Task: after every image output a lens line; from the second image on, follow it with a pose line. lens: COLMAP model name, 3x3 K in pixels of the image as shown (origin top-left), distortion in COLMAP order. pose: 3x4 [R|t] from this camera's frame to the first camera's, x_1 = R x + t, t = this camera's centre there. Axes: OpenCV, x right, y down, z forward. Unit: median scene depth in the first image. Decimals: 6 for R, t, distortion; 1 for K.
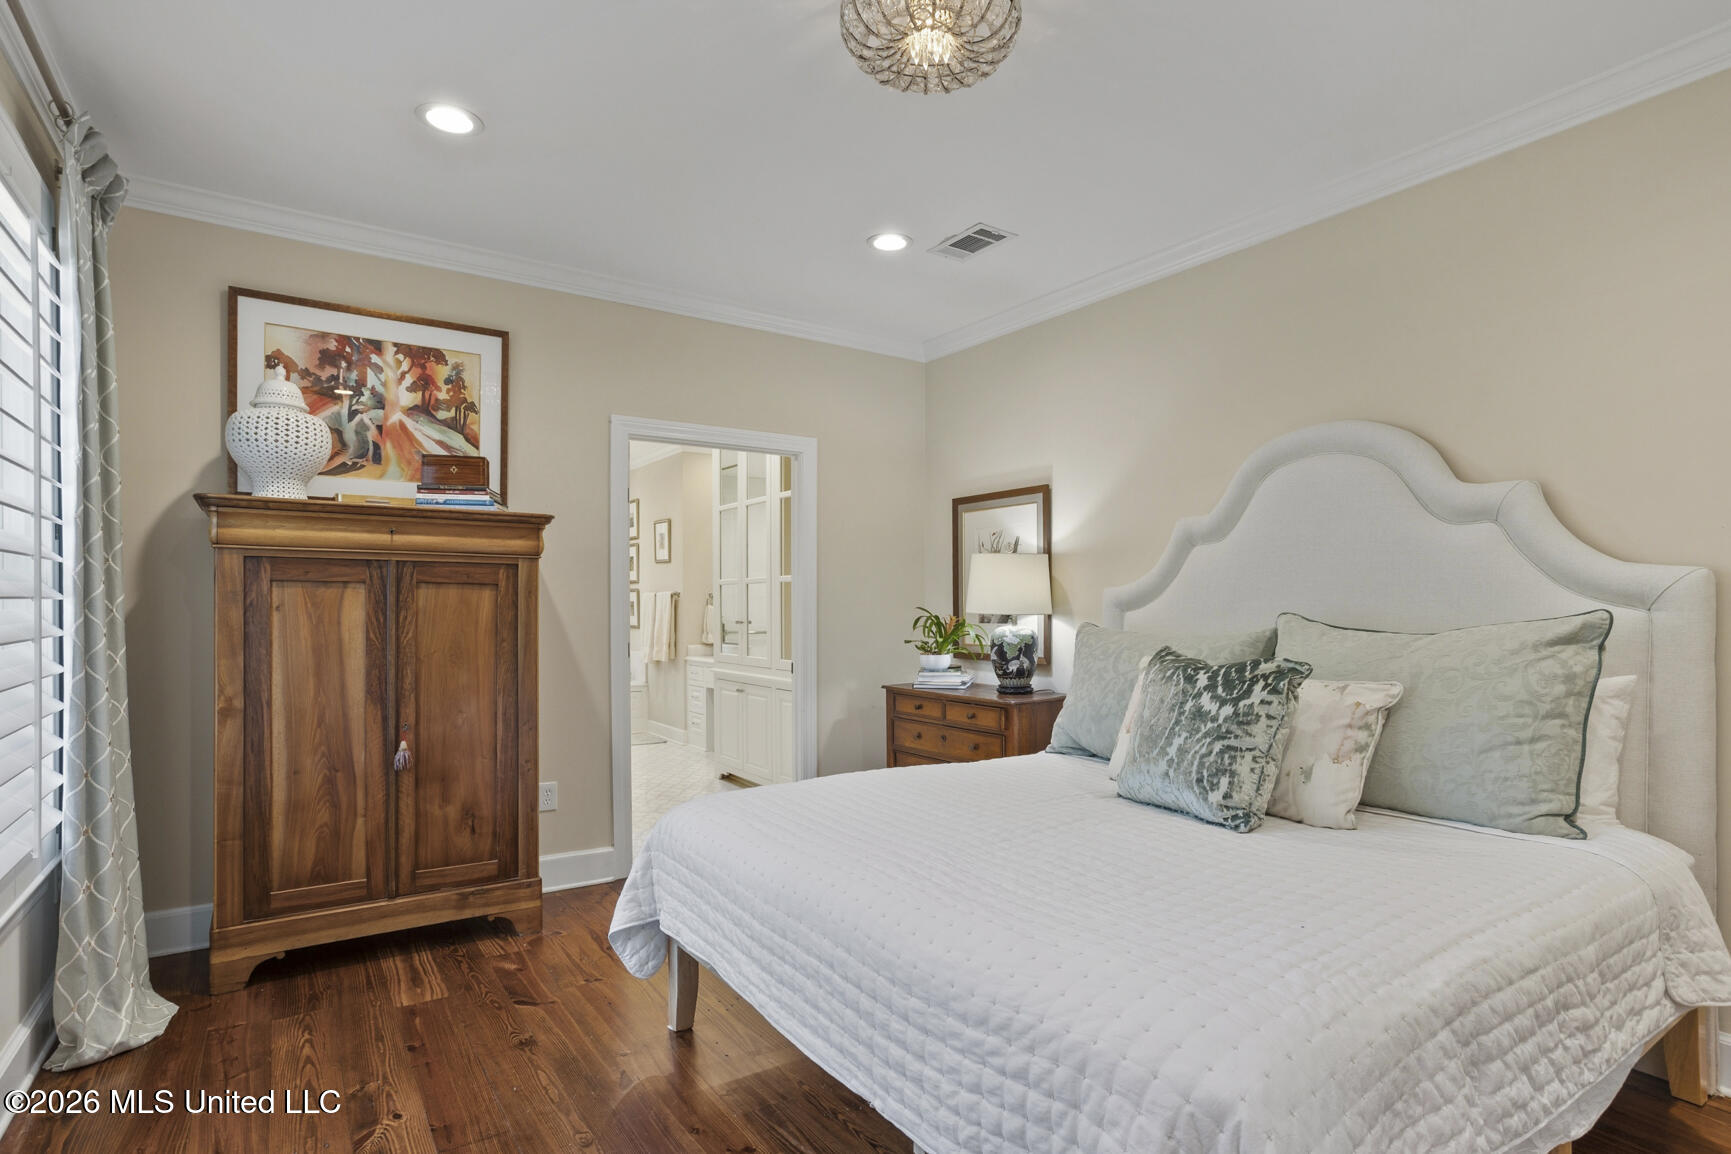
lens RADIAL K [[859.4, 0, 867.0], [0, 859.4, 611.5], [0, 0, 1]] dist [-0.050377, 0.035262]
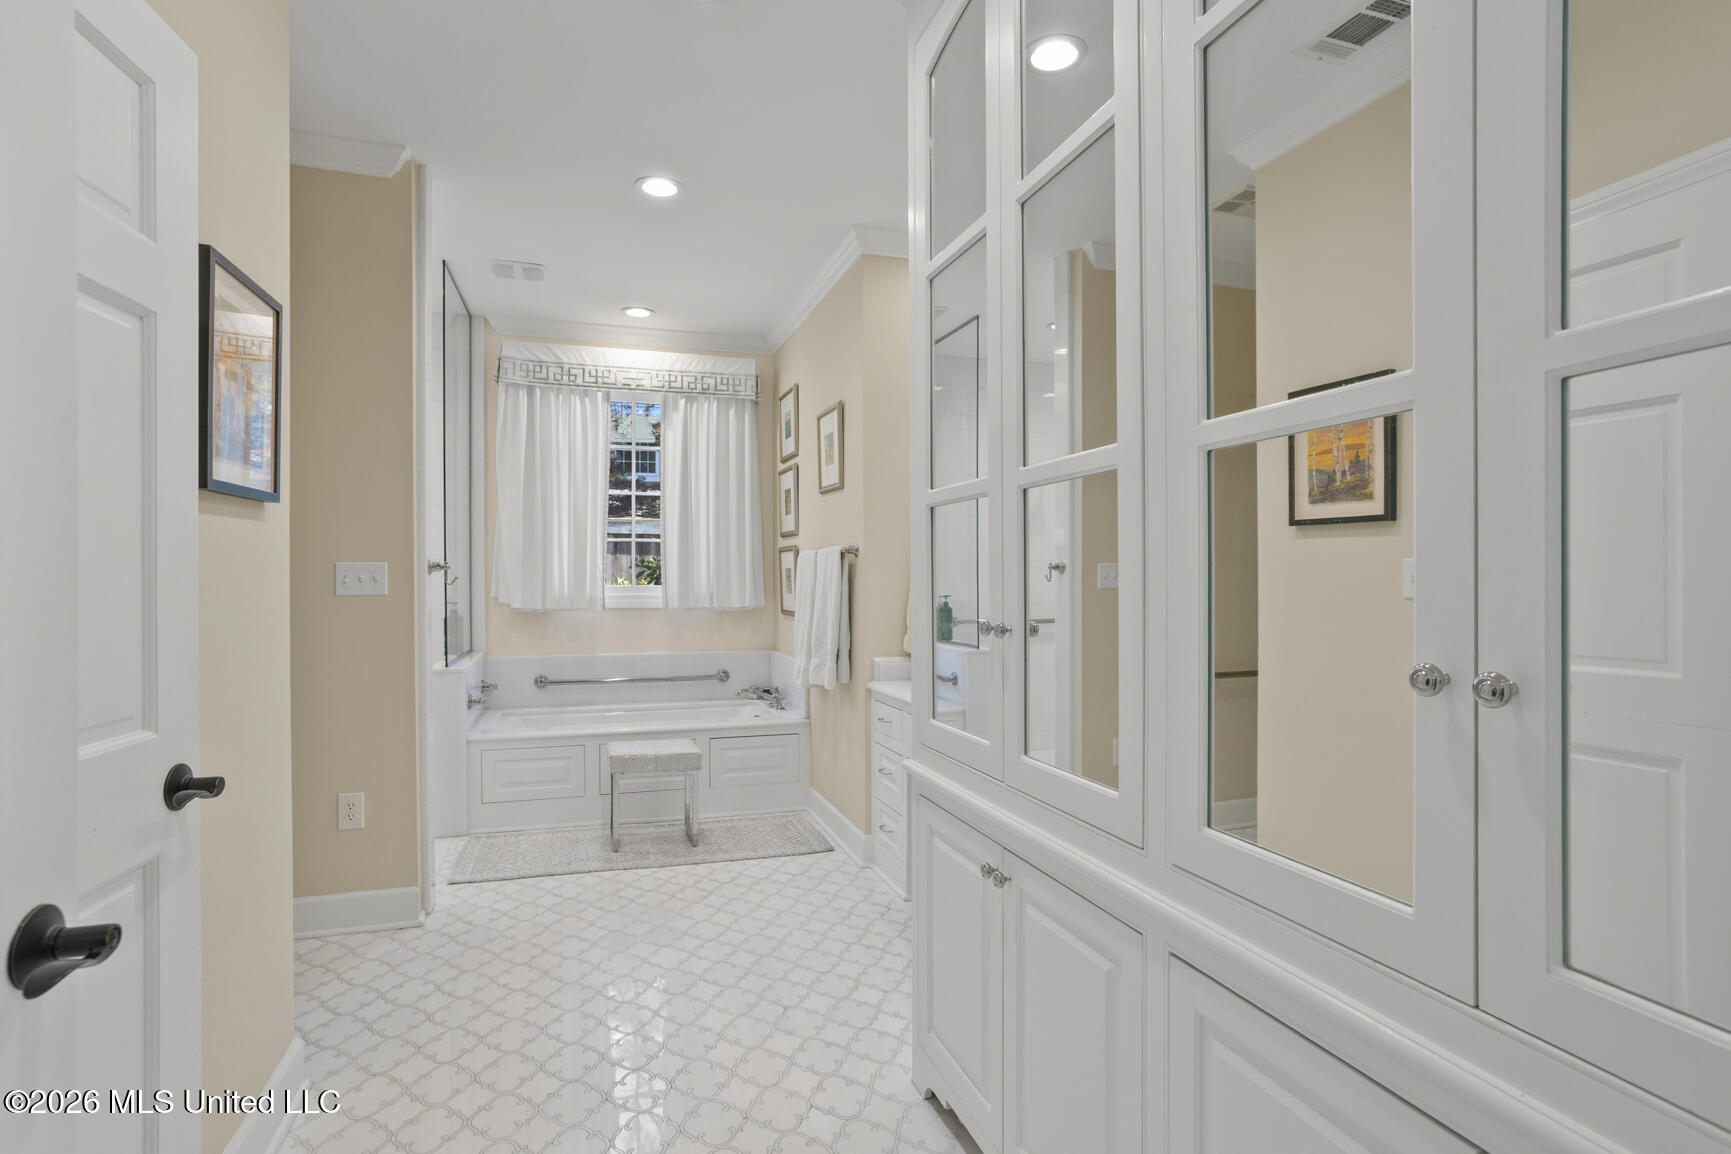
lens RADIAL K [[859.4, 0, 867.0], [0, 859.4, 611.5], [0, 0, 1]] dist [-0.050377, 0.035262]
pose [[0.963204, 0.006758, -0.268688, -0.082926], [0.000522, 0.999635, 0.027014, 0.000677], [0.268773, -0.026160, 0.962848, 0.532431]]
